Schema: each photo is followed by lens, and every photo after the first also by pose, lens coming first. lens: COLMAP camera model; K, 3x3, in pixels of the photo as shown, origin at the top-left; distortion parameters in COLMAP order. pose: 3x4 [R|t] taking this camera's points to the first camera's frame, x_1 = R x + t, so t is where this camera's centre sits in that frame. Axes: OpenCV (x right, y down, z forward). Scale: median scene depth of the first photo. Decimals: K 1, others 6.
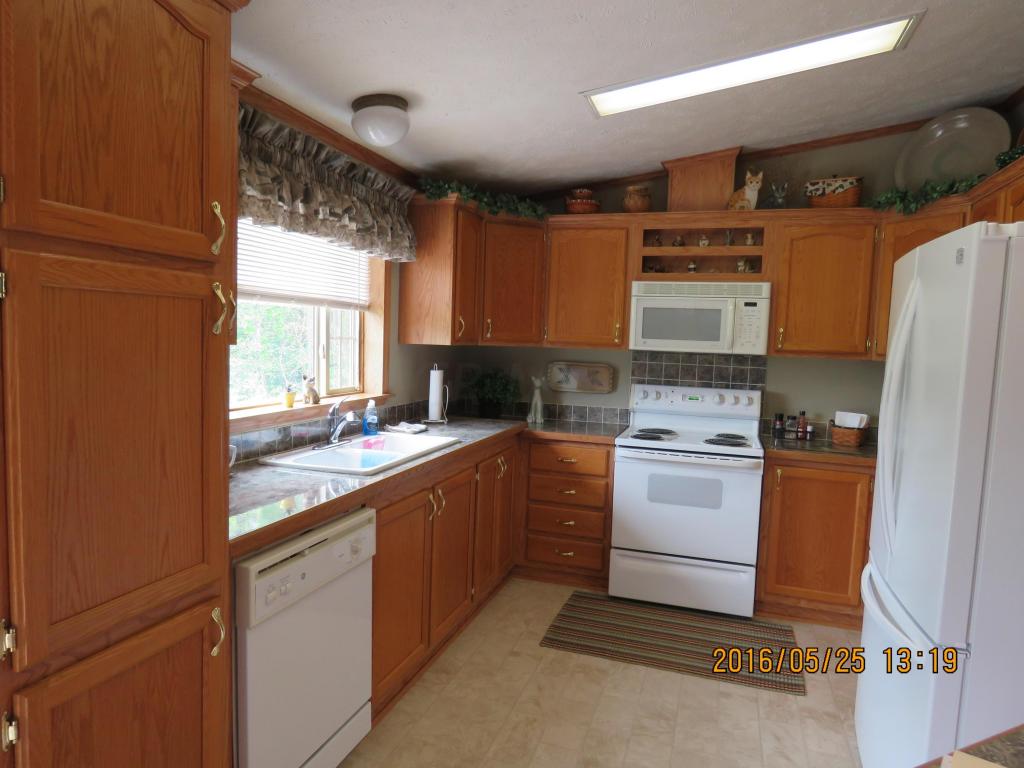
lens RADIAL K [[647.5, 0, 511.9], [0, 647.5, 385.6], [0, 0, 1]] dist [-0.014008, 0.002003]
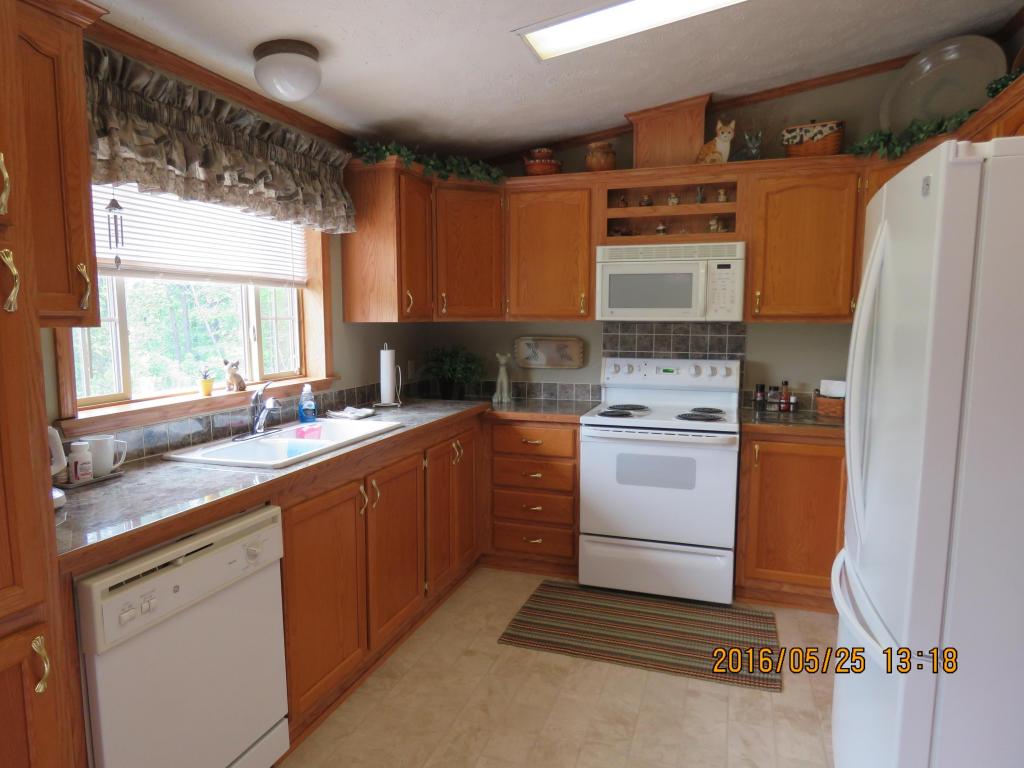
lens RADIAL K [[647.5, 0, 512.1], [0, 647.5, 386.8], [0, 0, 1]] dist [-0.014008, 0.002003]
pose [[0.999345, -0.033242, -0.014294, 0.083606], [0.033710, 0.998858, 0.033866, 0.004178], [0.013152, -0.034325, 0.999324, 0.079477]]
